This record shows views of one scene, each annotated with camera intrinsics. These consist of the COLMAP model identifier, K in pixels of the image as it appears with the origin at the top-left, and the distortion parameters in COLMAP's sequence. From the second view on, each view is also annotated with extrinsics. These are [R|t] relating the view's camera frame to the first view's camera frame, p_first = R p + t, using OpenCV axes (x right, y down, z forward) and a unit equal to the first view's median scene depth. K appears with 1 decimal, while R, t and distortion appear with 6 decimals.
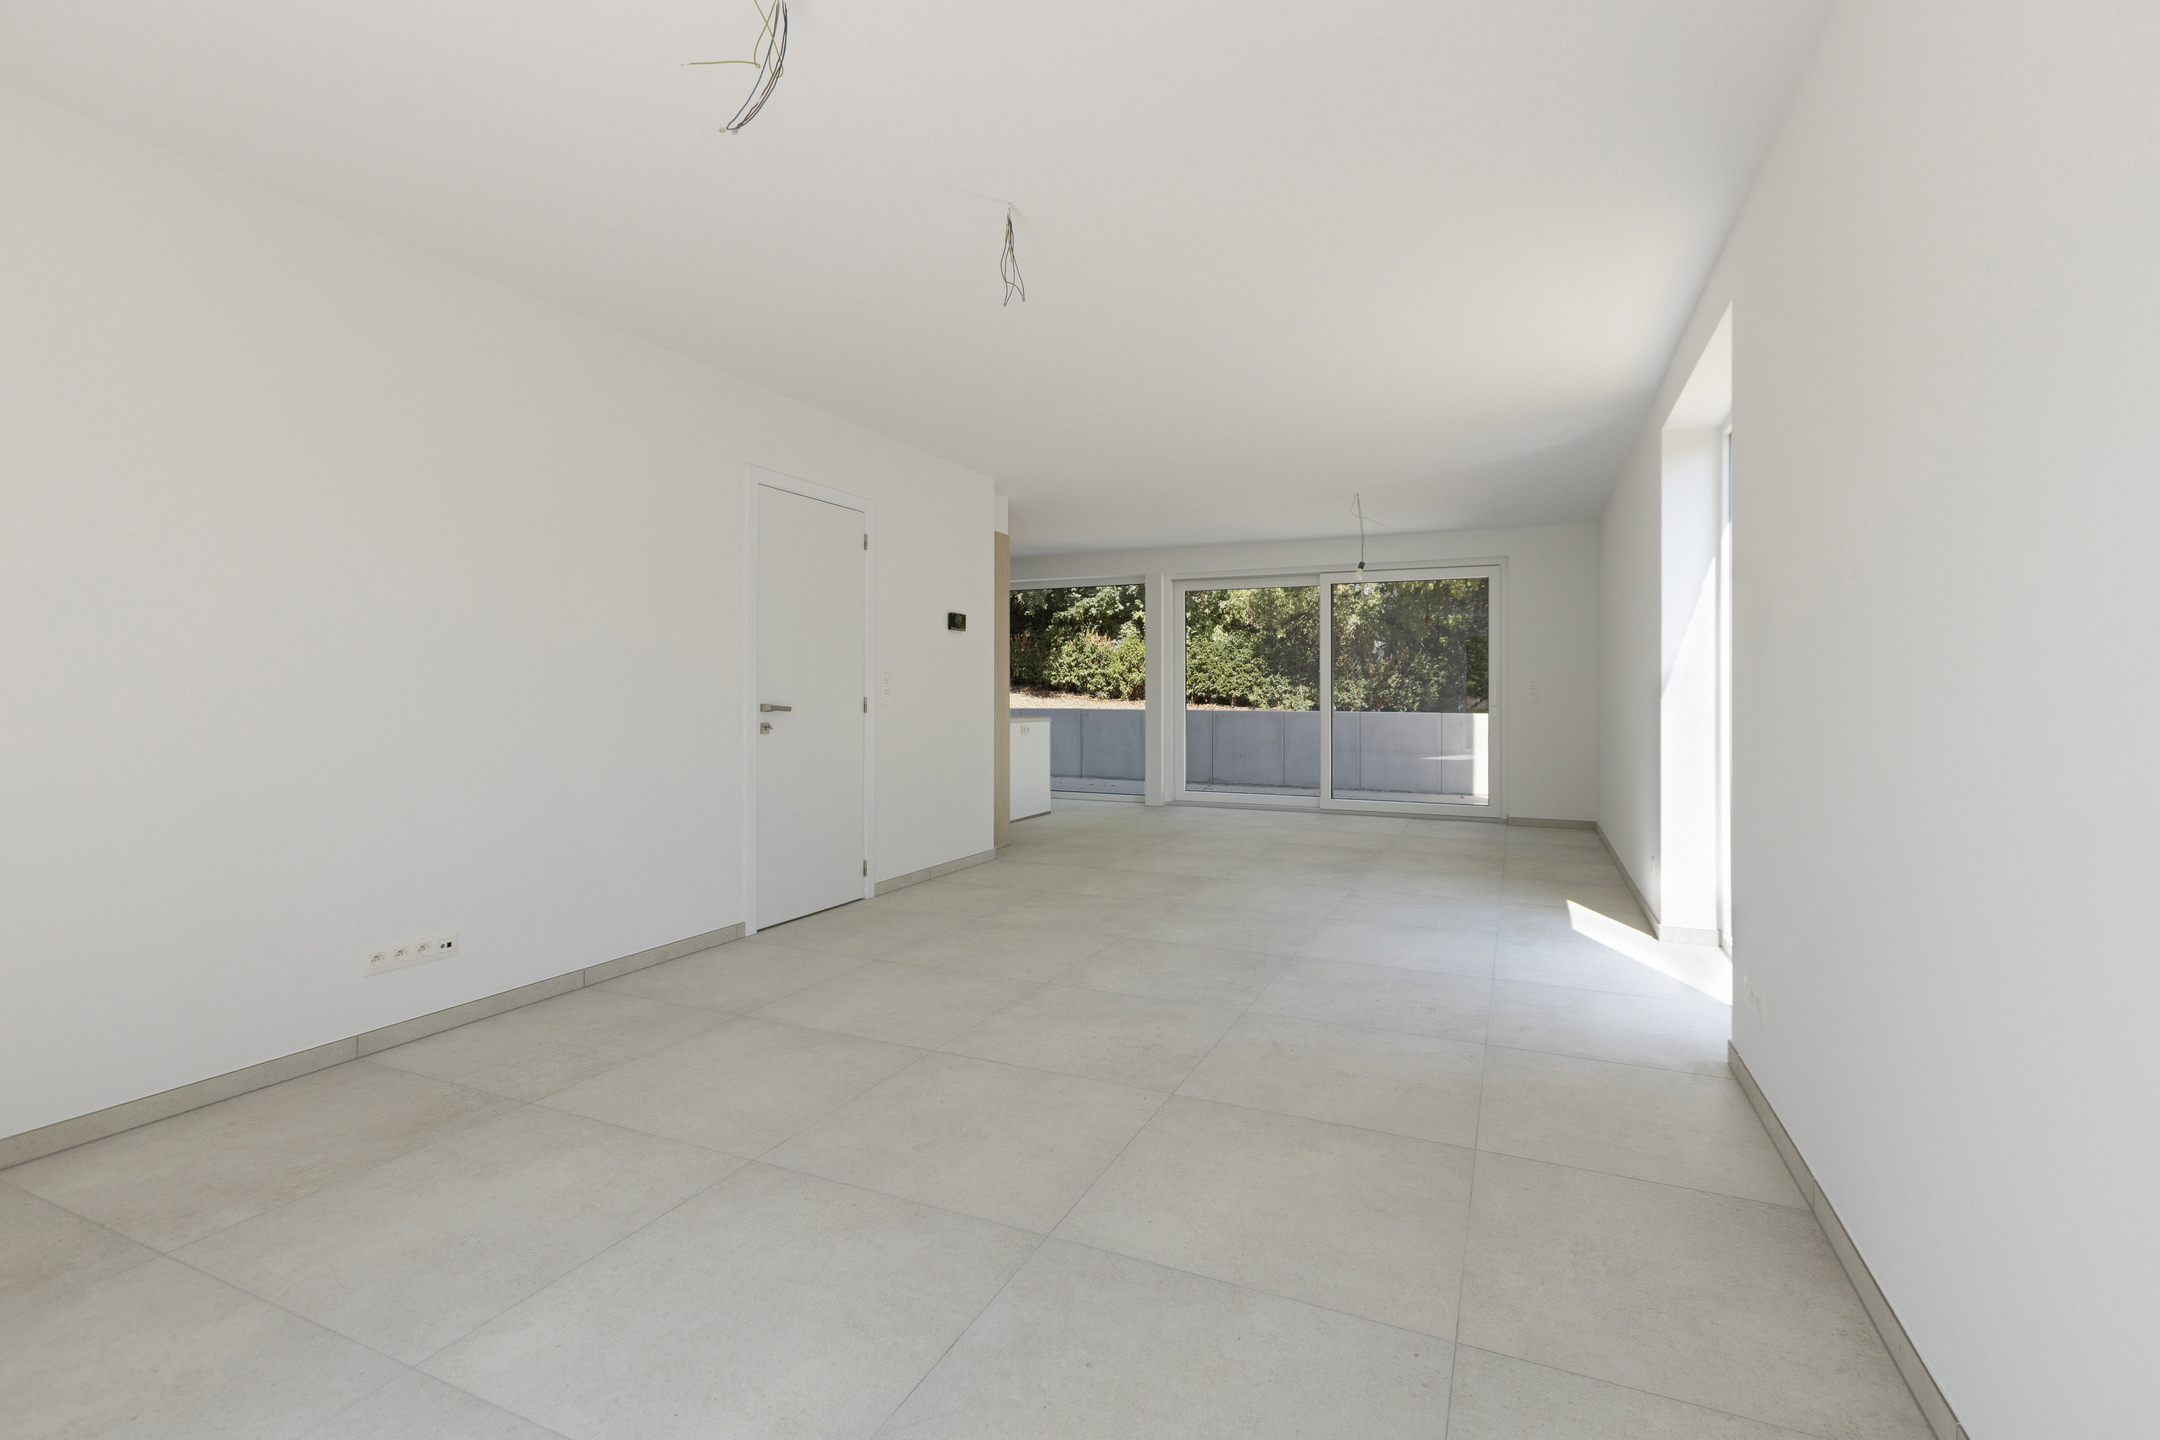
lens RADIAL K [[981.3, 0, 1077.1], [0, 981.3, 707.4], [0, 0, 1]] dist [0.000204, 0.000101]
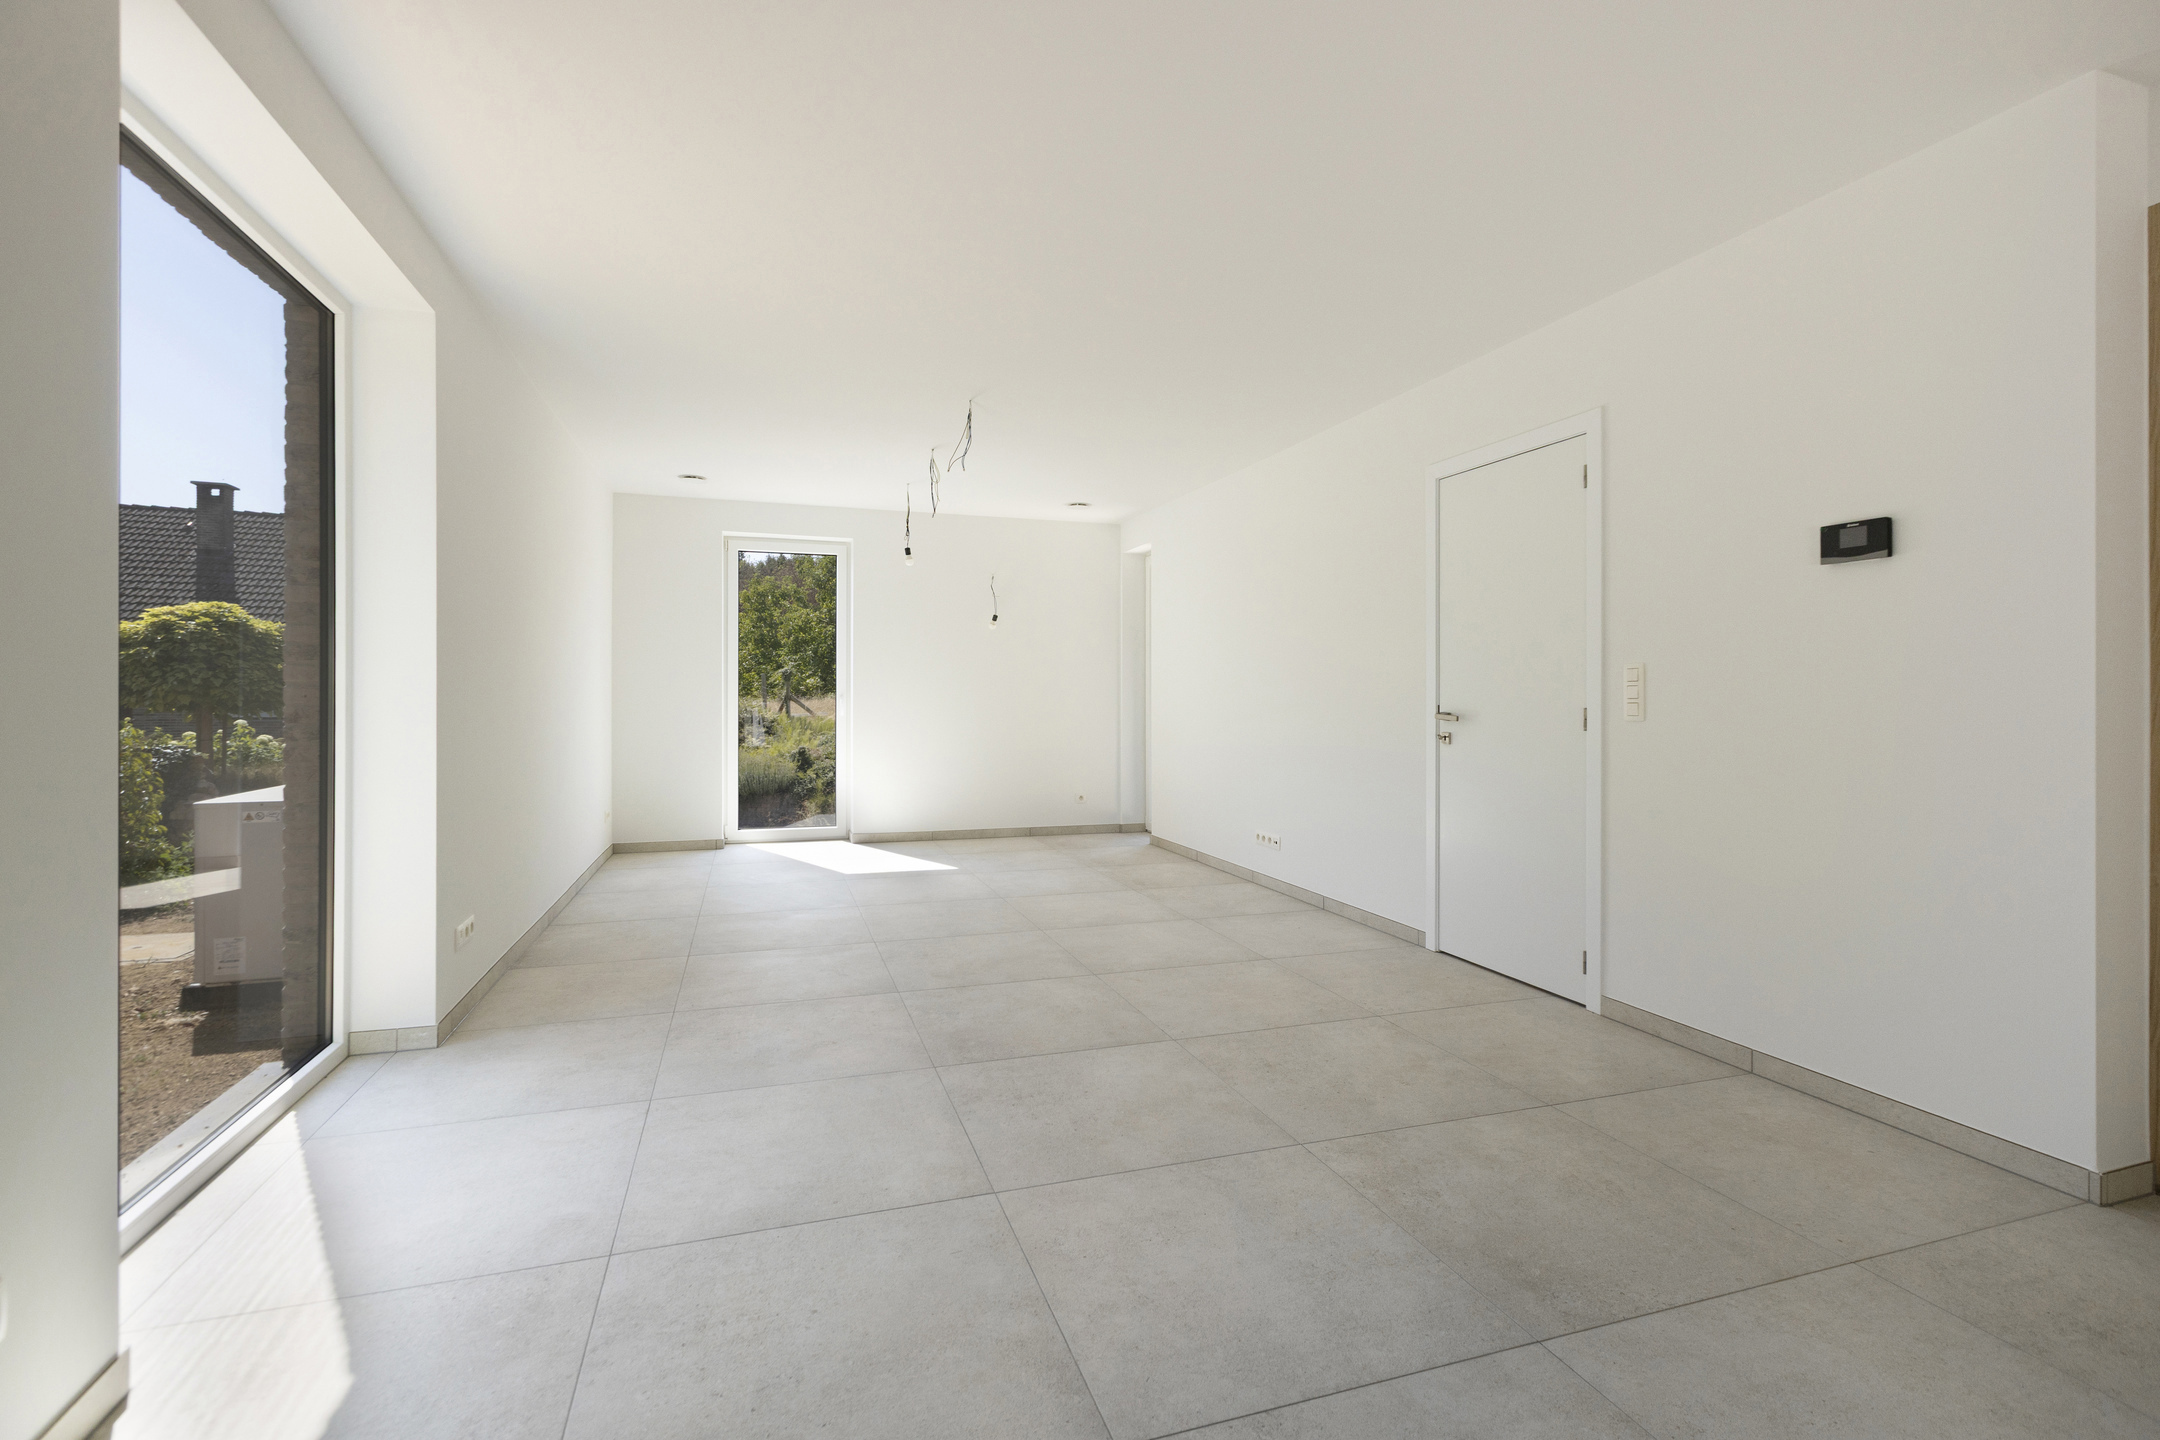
lens RADIAL K [[981.3, 0, 1076.4], [0, 981.3, 706.1], [0, 0, 1]] dist [0.000204, 0.000101]
pose [[-0.733635, 0.003442, -0.679535, 0.392695], [-0.015697, 0.999635, 0.022009, -0.016144], [0.679362, 0.026813, -0.733313, 0.993188]]
